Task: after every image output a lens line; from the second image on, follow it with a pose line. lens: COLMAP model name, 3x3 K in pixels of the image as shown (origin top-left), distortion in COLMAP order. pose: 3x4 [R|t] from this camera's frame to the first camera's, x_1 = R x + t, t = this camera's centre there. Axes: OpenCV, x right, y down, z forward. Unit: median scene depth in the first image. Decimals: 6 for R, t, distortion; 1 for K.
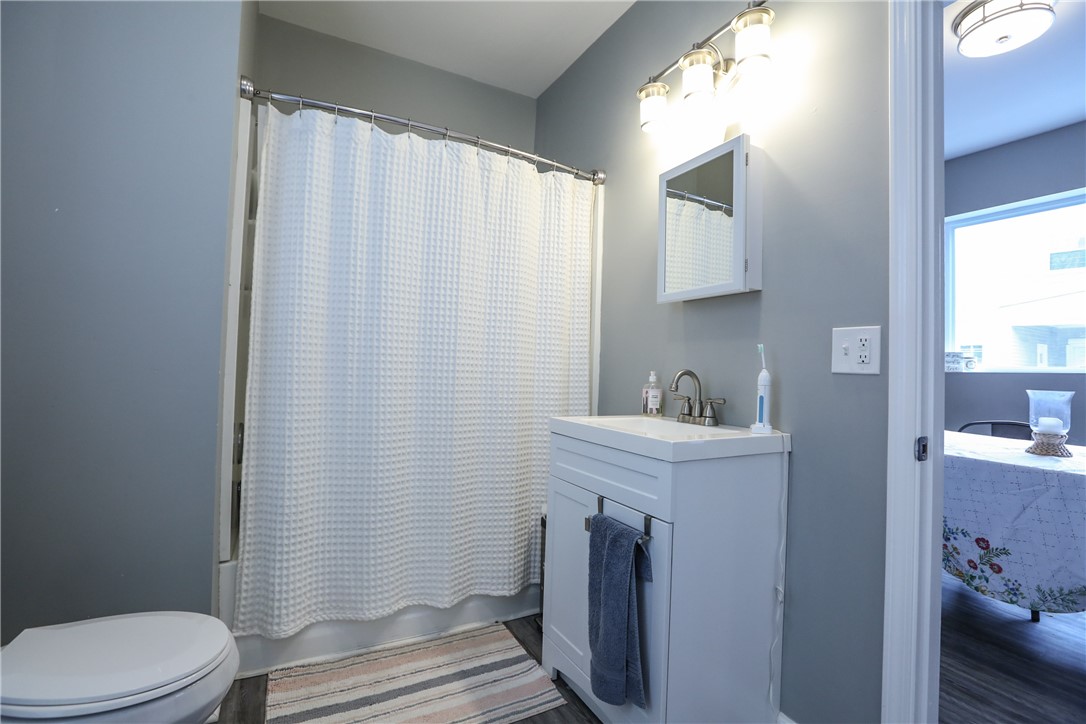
lens RADIAL K [[492.5, 0, 539.6], [0, 492.5, 358.0], [0, 0, 1]] dist [-0.035713, 0.006169]
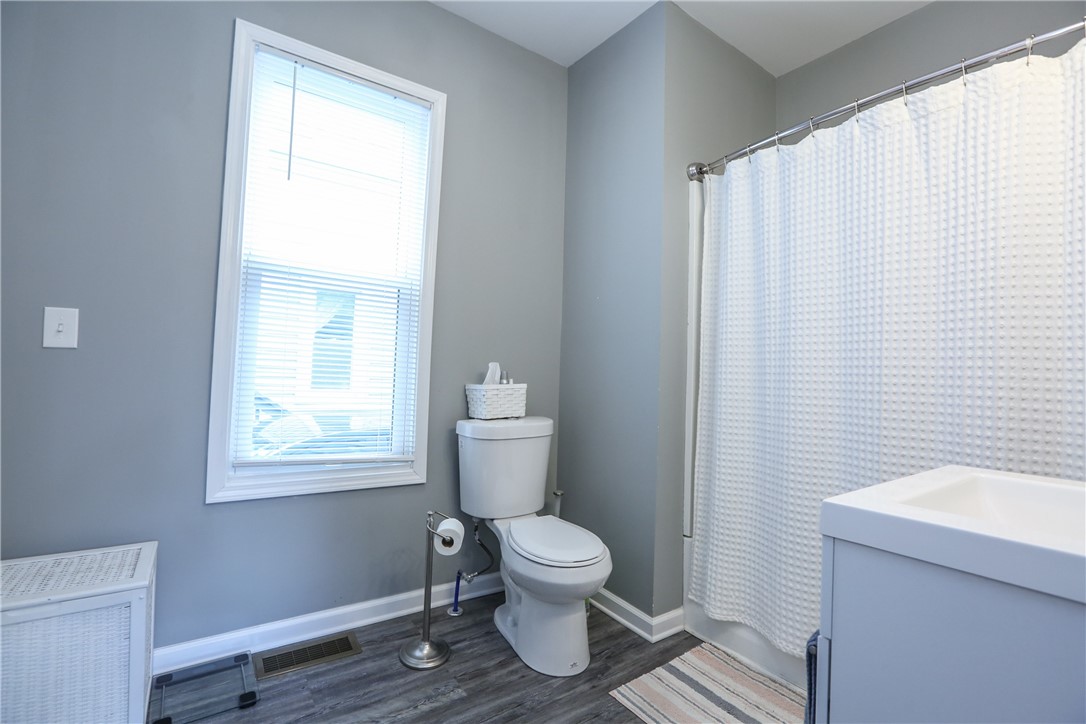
lens RADIAL K [[492.5, 0, 539.5], [0, 492.5, 361.9], [0, 0, 1]] dist [-0.035713, 0.006169]
pose [[0.120042, -0.053911, -0.991304, 0.564325], [-0.010662, 0.998397, -0.055587, 0.027978], [0.992712, 0.017242, 0.119274, 0.395390]]
